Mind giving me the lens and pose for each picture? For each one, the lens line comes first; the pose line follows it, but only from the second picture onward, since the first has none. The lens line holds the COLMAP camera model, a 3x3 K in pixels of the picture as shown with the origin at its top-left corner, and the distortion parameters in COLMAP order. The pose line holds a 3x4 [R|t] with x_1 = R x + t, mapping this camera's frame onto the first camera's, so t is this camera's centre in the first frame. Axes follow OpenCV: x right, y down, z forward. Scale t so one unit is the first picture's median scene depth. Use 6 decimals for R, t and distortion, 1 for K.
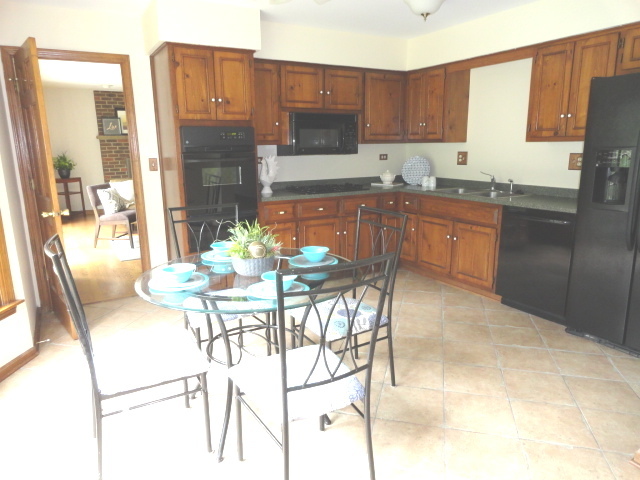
lens RADIAL K [[444.6, 0, 321.7], [0, 444.6, 241.1], [0, 0, 1]] dist [-0.004020, 0.000648]
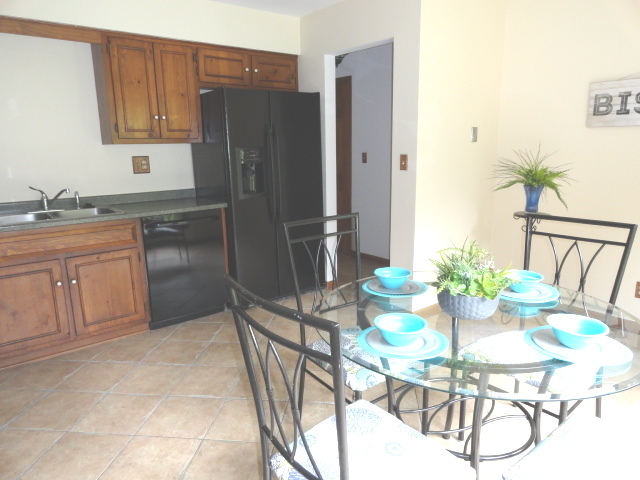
lens RADIAL K [[444.6, 0, 321.8], [0, 444.6, 237.2], [0, 0, 1]] dist [-0.004020, 0.000648]
pose [[-0.160435, -0.185201, 0.969516, -0.477887], [0.224713, 0.949593, 0.218580, -0.153853], [-0.961127, 0.252931, -0.110731, 0.776737]]
